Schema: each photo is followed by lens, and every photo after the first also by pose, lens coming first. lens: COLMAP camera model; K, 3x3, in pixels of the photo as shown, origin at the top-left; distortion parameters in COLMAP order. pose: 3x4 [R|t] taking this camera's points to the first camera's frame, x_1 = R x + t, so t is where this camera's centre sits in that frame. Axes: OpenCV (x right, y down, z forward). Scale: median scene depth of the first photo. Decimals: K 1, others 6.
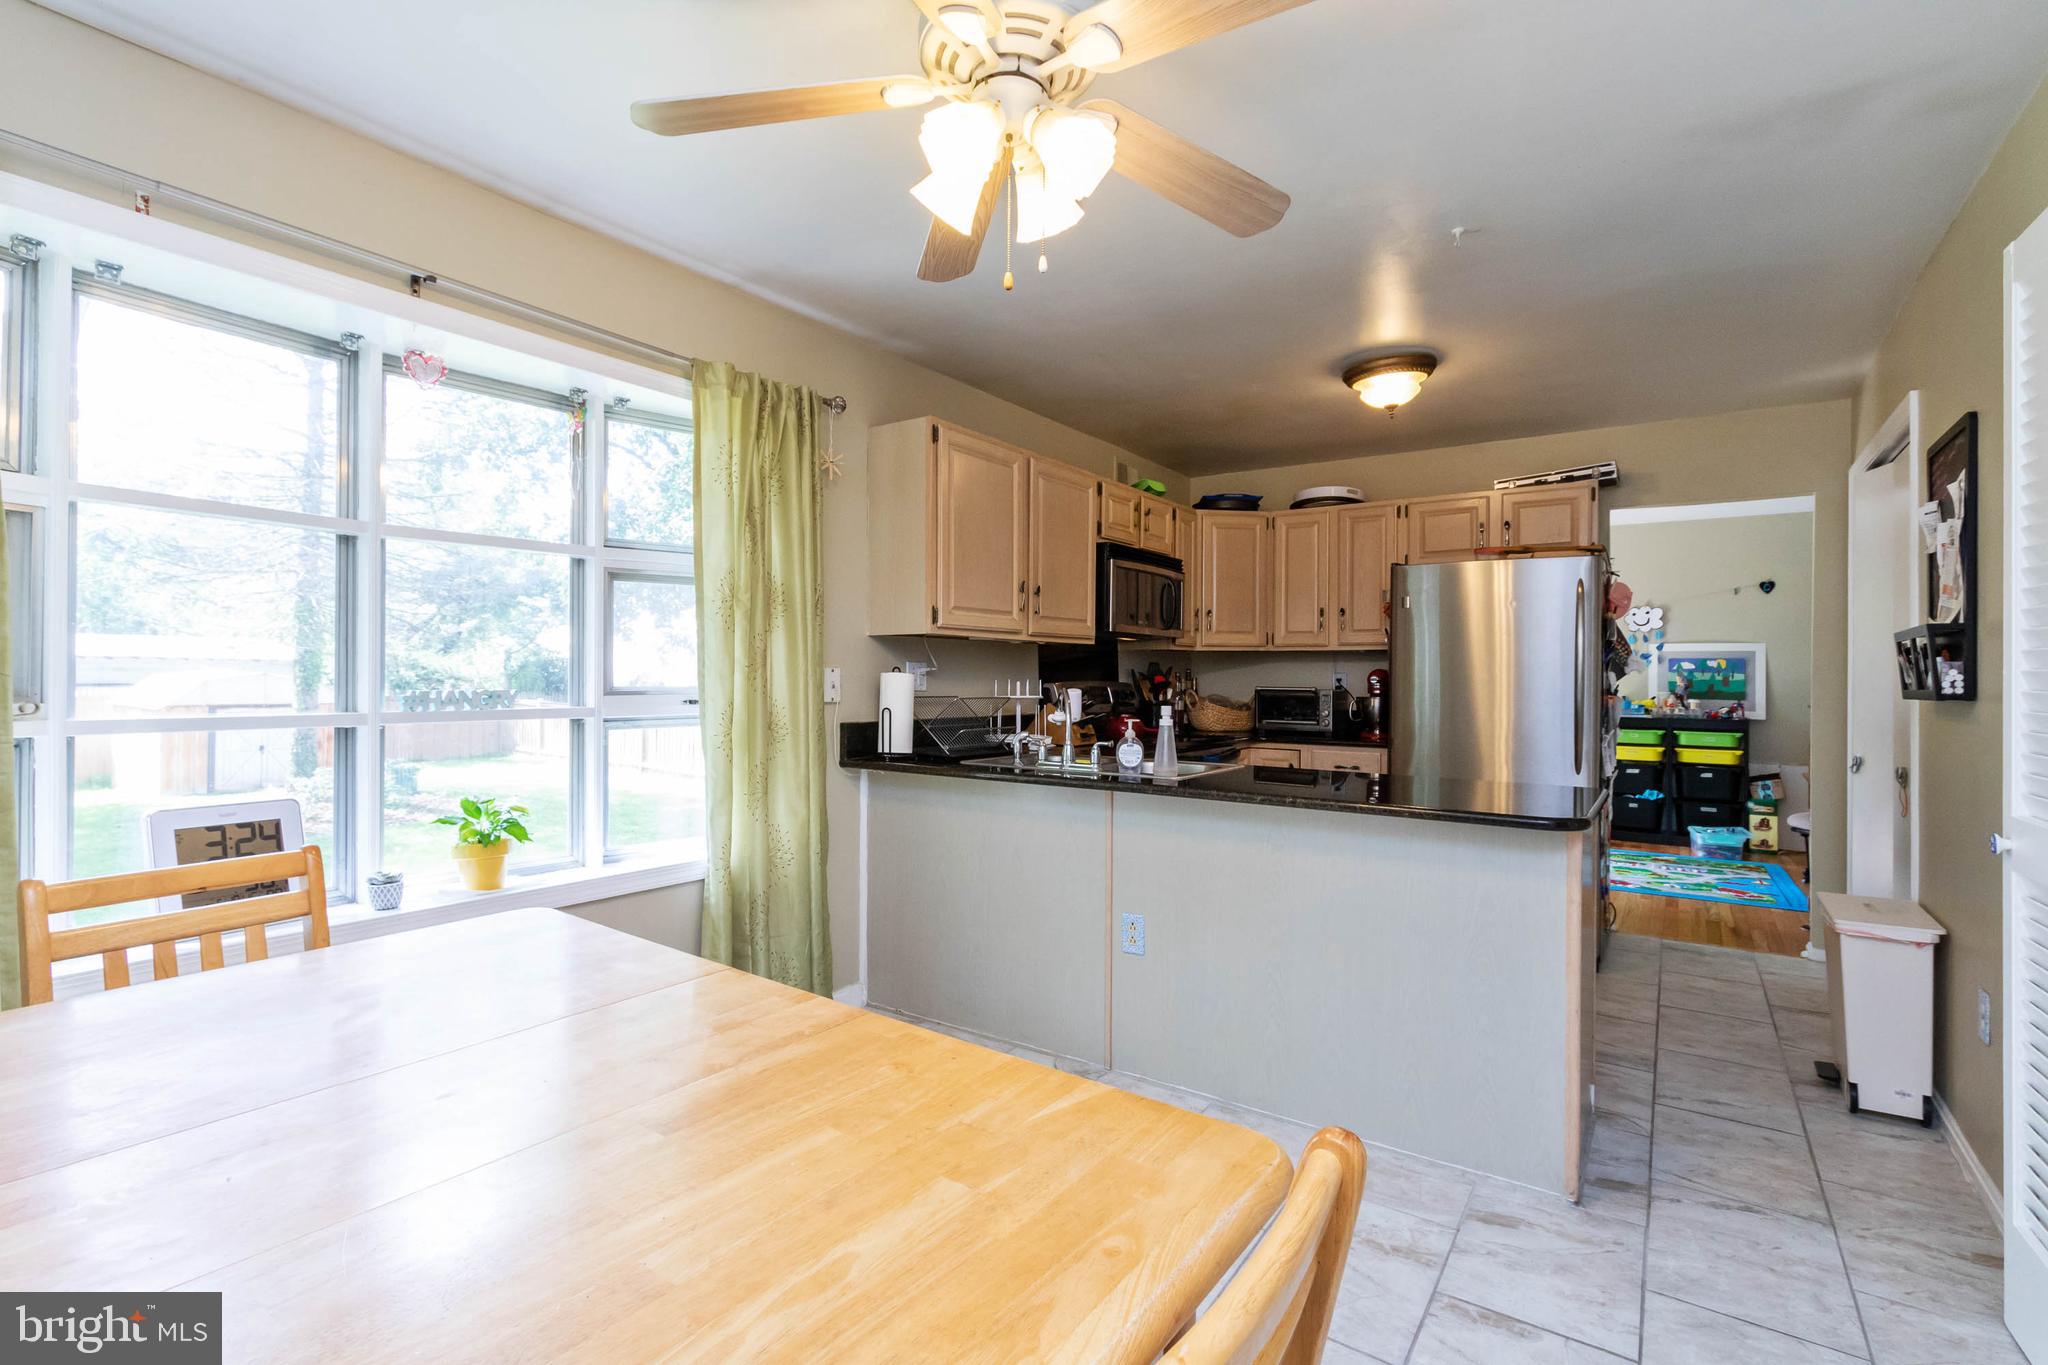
lens RADIAL K [[946.5, 0, 1034.9], [0, 946.5, 672.4], [0, 0, 1]] dist [0.004415, -0.000968]
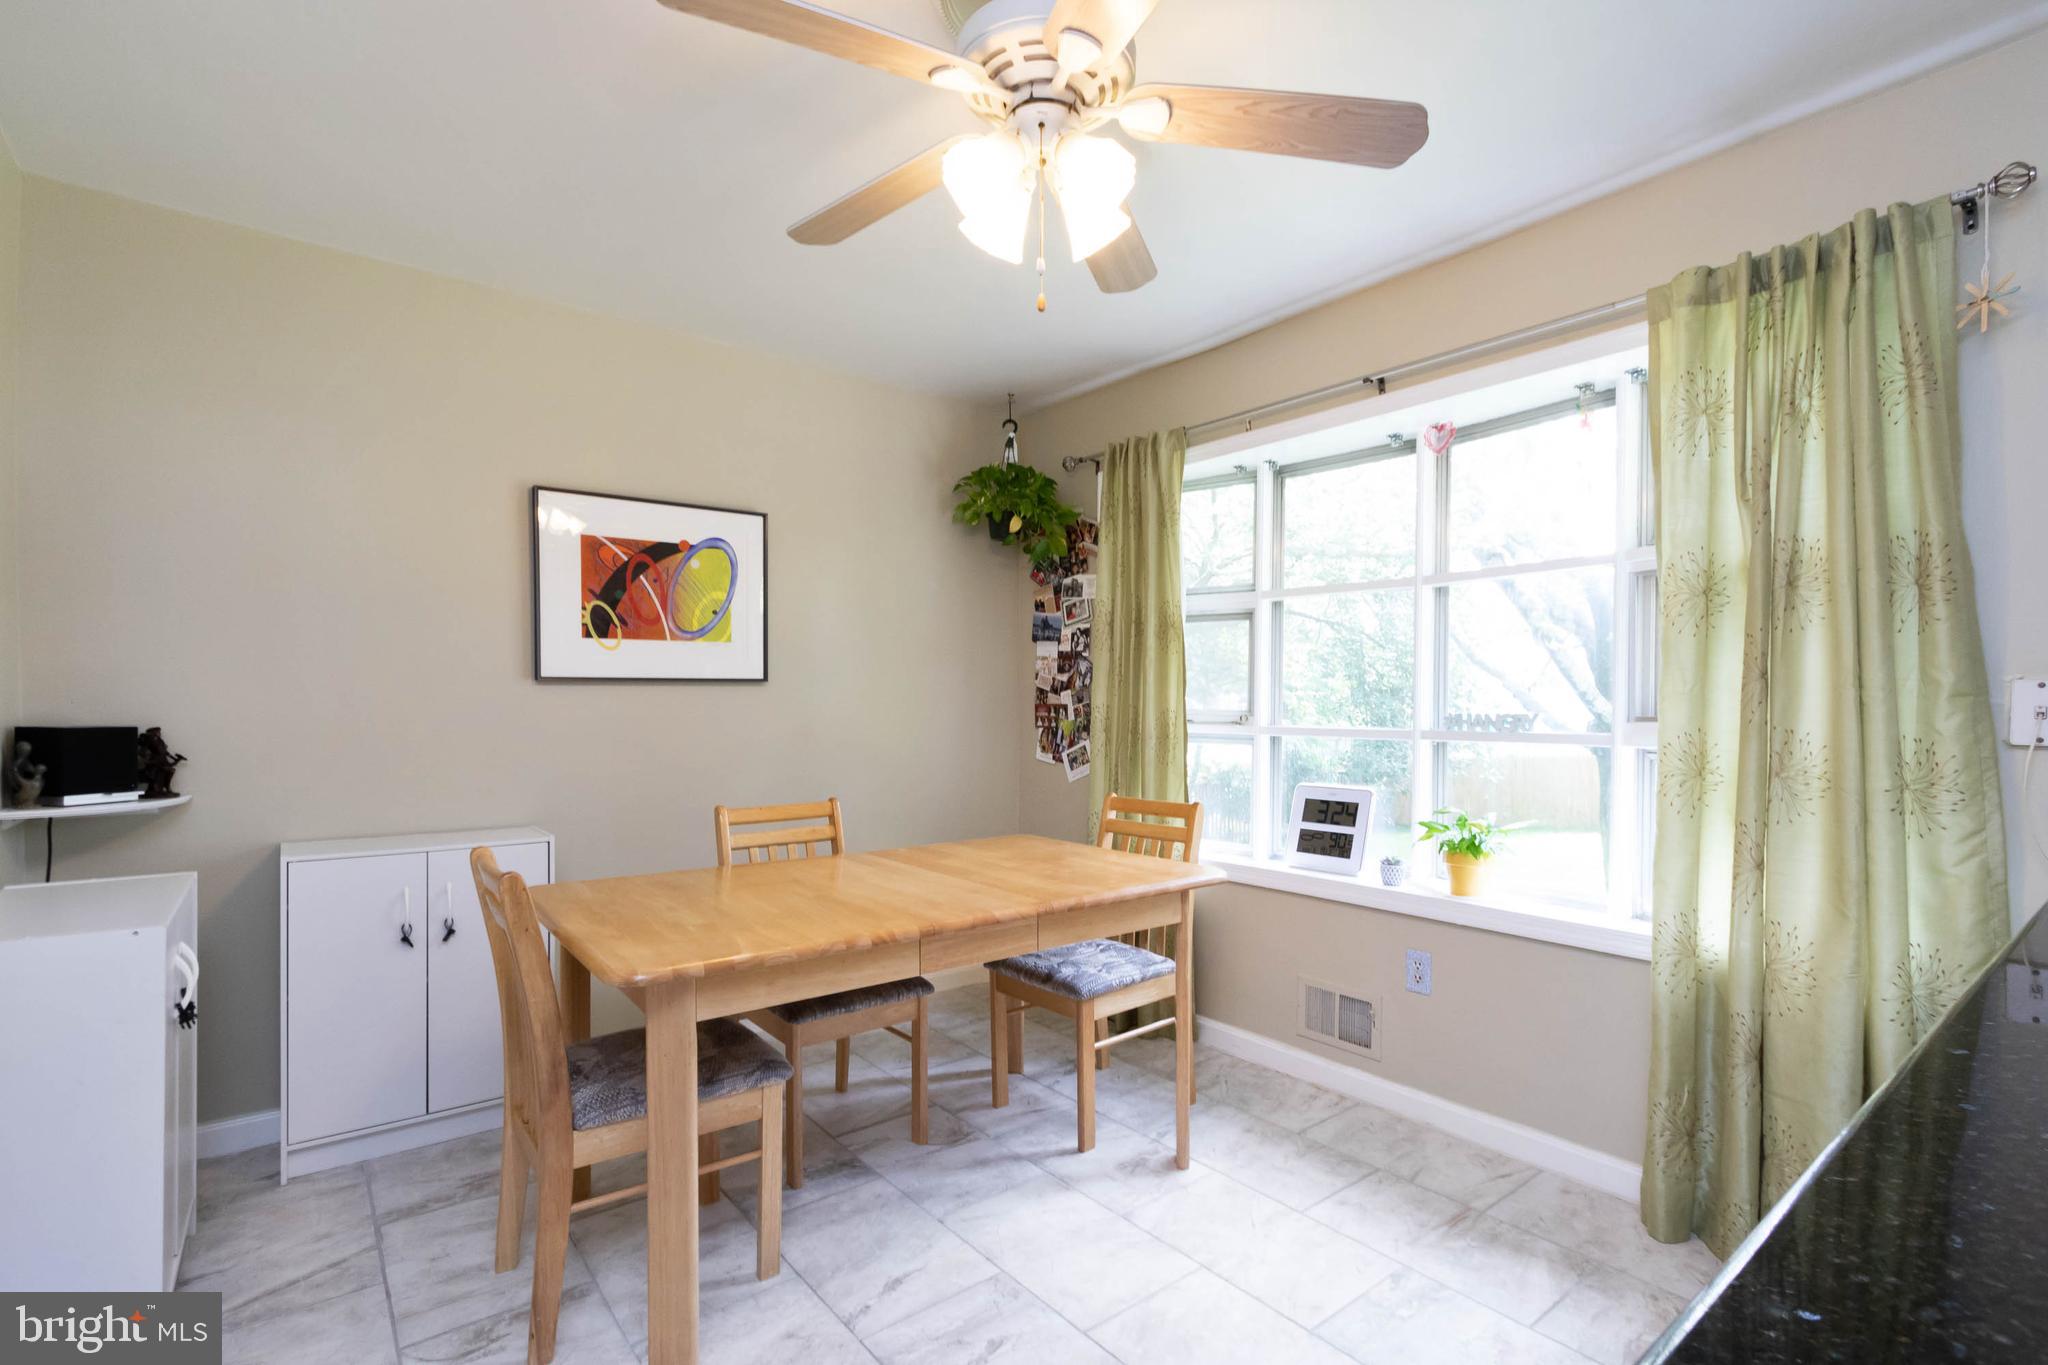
lens RADIAL K [[946.5, 0, 969.2], [0, 946.5, 698.2], [0, 0, 1]] dist [0.004415, -0.000968]
pose [[-0.337740, -0.014799, -0.941123, 0.325436], [-0.003710, 0.999890, -0.014391, 0.010287], [0.941232, -0.001369, -0.337758, 0.428693]]
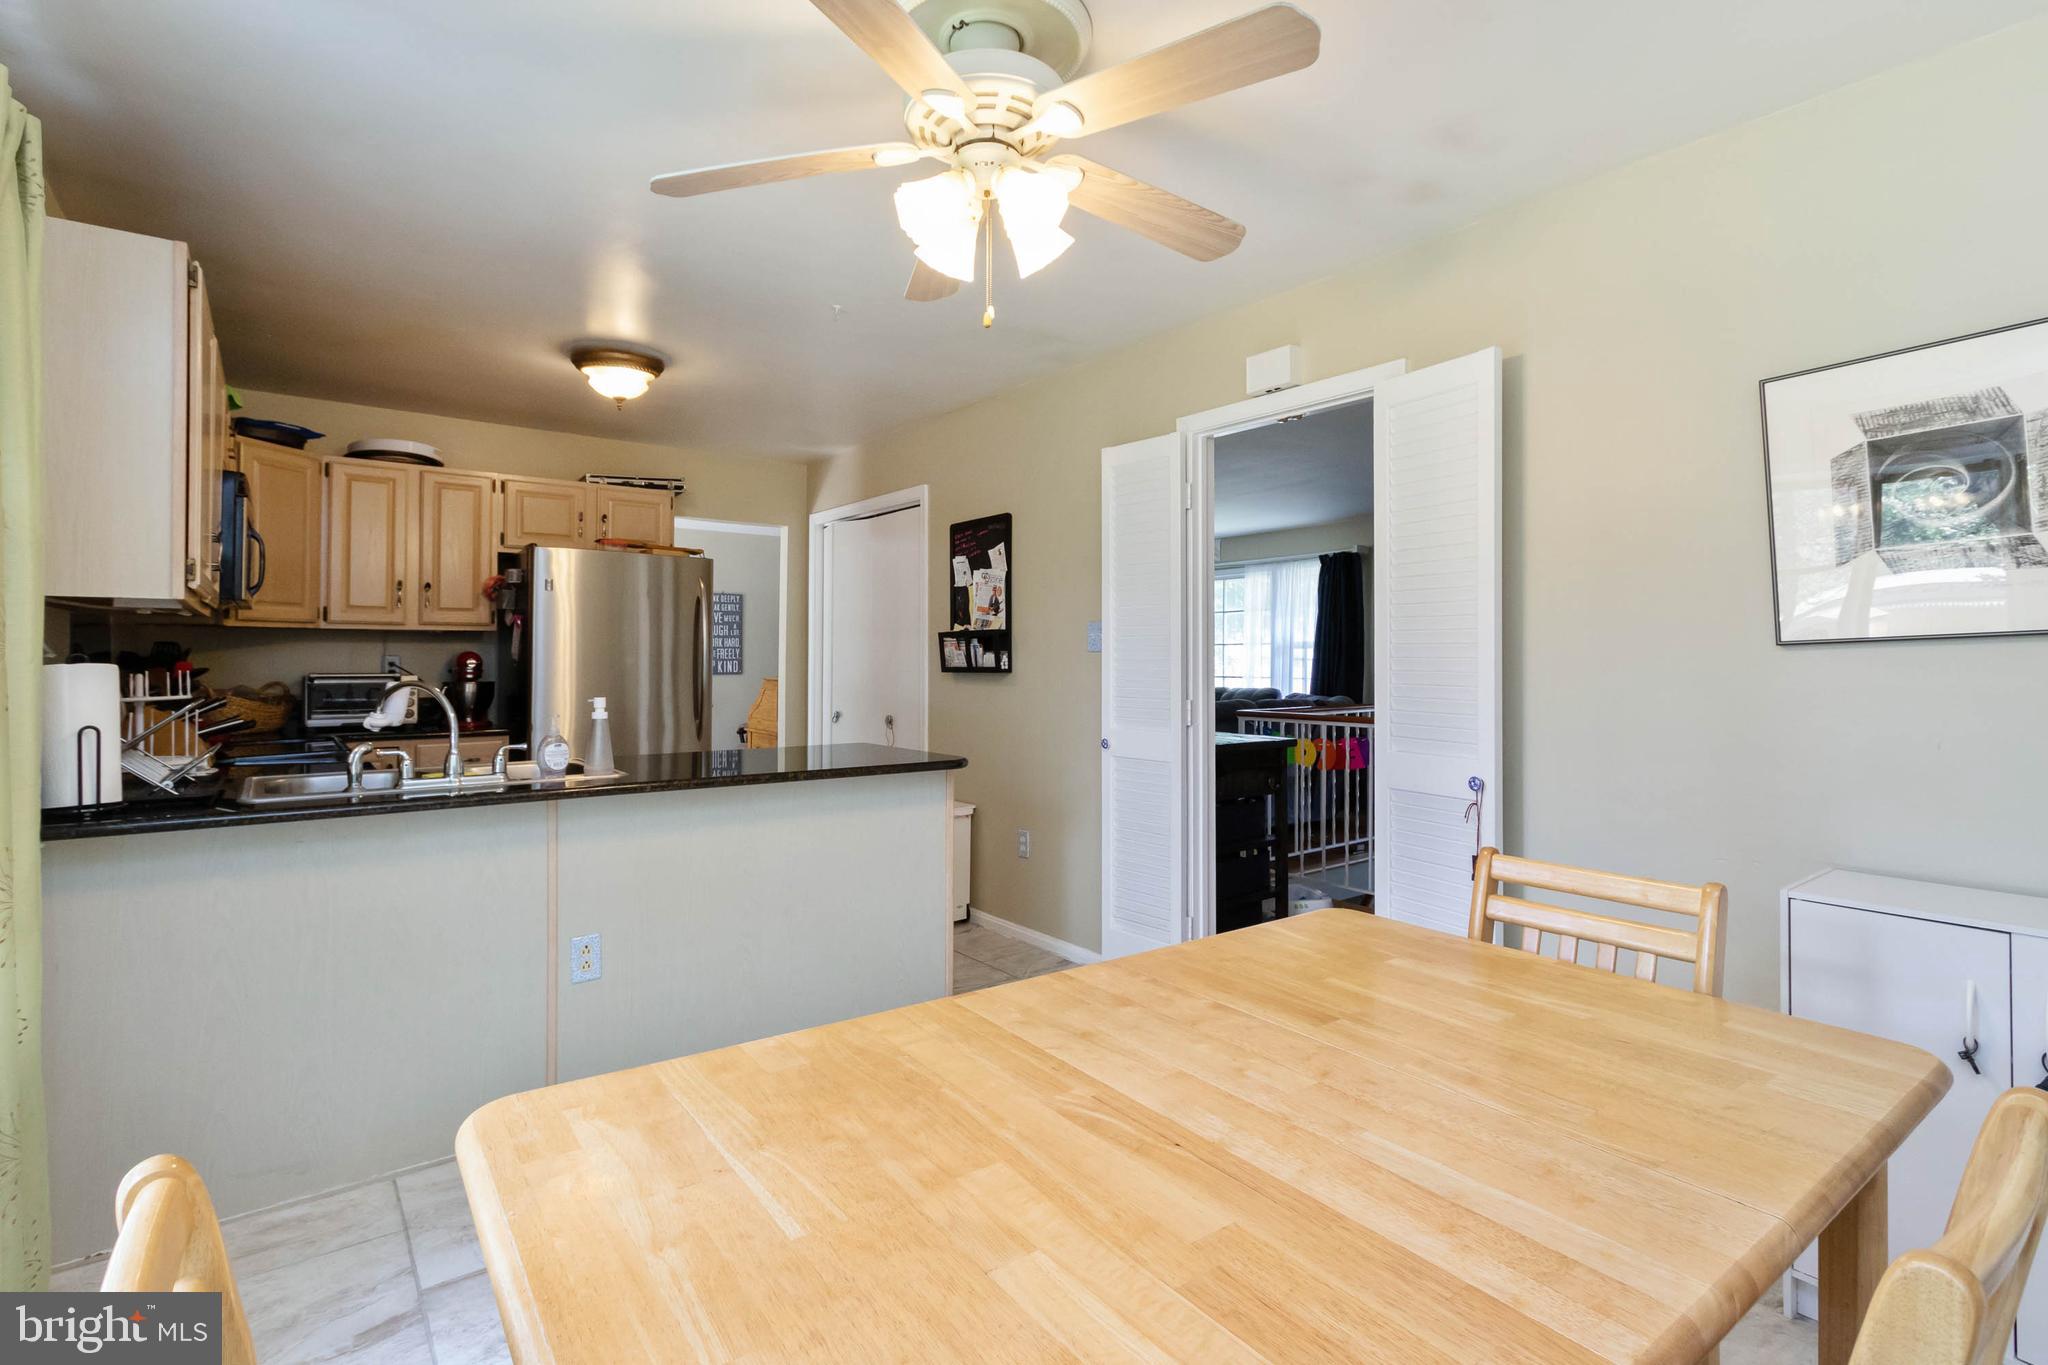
lens RADIAL K [[946.5, 0, 1027.9], [0, 946.5, 640.7], [0, 0, 1]] dist [0.004415, -0.000968]
pose [[0.314035, 0.009567, 0.949363, -0.349291], [-0.001747, 0.999953, -0.009499, -0.006356], [-0.949410, 0.001324, 0.314037, 0.193056]]
